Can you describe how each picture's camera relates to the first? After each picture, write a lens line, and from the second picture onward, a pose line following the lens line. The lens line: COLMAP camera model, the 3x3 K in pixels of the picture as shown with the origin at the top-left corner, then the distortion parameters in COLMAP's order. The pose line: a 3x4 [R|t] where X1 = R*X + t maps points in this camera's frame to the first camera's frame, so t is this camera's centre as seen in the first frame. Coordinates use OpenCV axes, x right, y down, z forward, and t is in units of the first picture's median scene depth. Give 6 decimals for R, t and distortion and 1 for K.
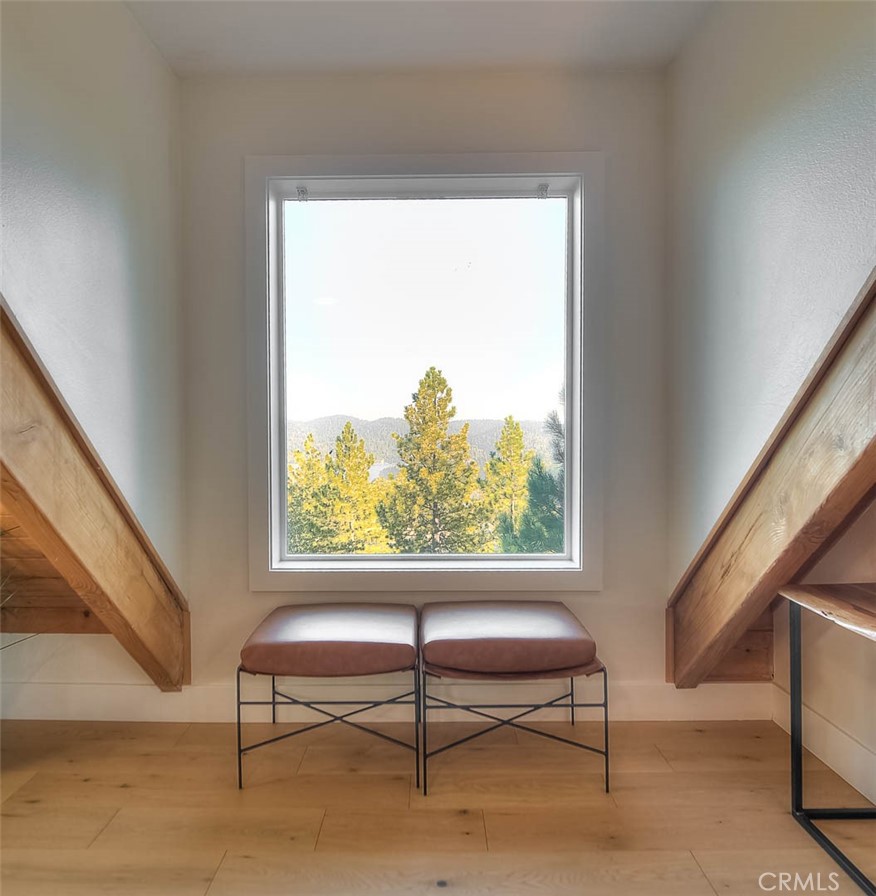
lens RADIAL K [[561.4, 0, 438.0], [0, 561.4, 448.0], [0, 0, 1]] dist [0.005689, 0.002207]
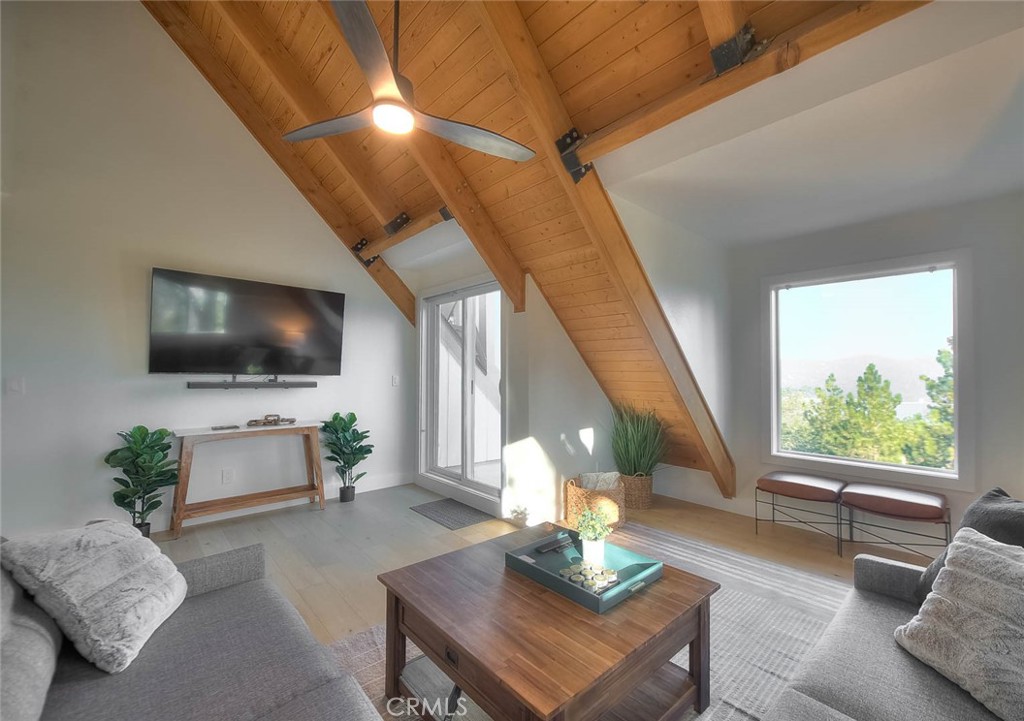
lens RADIAL K [[441.3, 0, 530.0], [0, 441.3, 361.8], [0, 0, 1]] dist [0.004839, 0.000204]
pose [[0.674887, -0.013246, -0.737803, 0.039341], [-0.020215, 0.999132, -0.036430, -0.007739], [0.737645, 0.039501, 0.674033, -0.101660]]
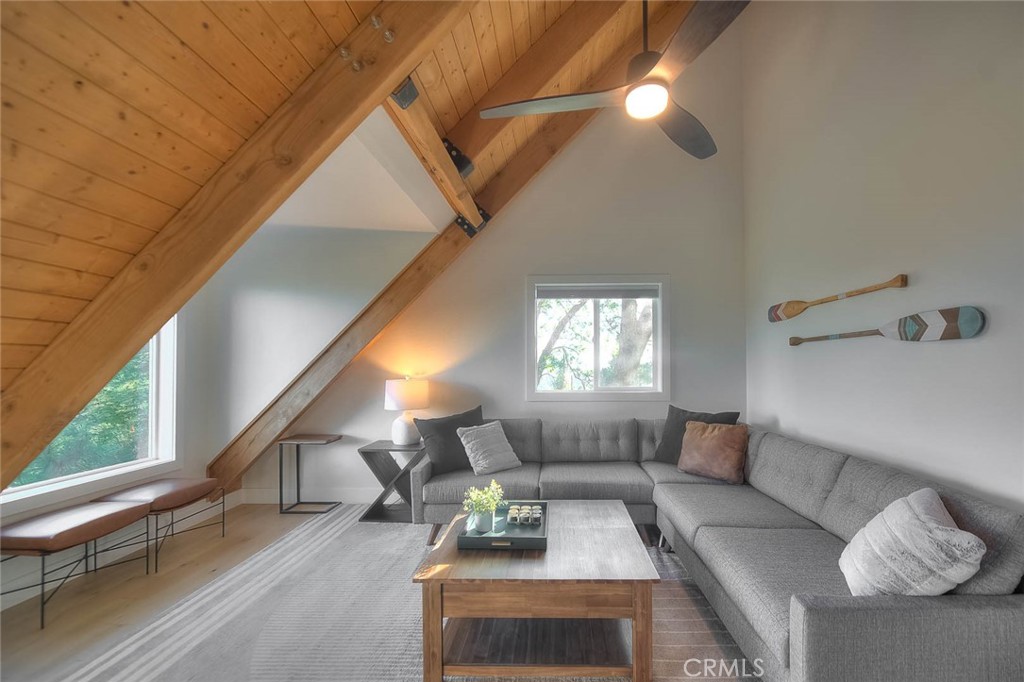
lens RADIAL K [[423.7, 0, 554.0], [0, 423.7, 363.1], [0, 0, 1]] dist [-0.000824, -0.000268]
pose [[0.000448, 0.010953, 0.999940, -0.135795], [0.025181, 0.999623, -0.010961, -0.009170], [-0.999683, 0.025185, 0.000172, -0.042310]]
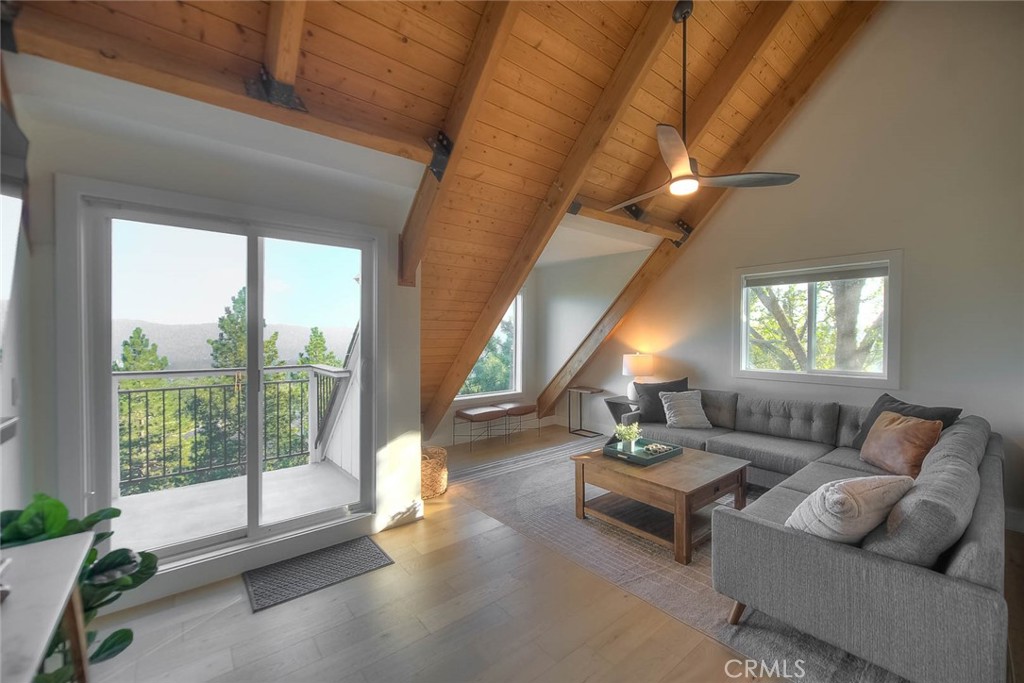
lens RADIAL K [[420.3, 0, 513.5], [0, 420.3, 338.1], [0, 0, 1]] dist [-0.000391, -0.003460]
pose [[0.762192, -0.001318, 0.647350, -0.176563], [0.010652, 0.999888, -0.010506, -0.013951], [-0.647263, 0.014903, 0.762121, -0.126879]]
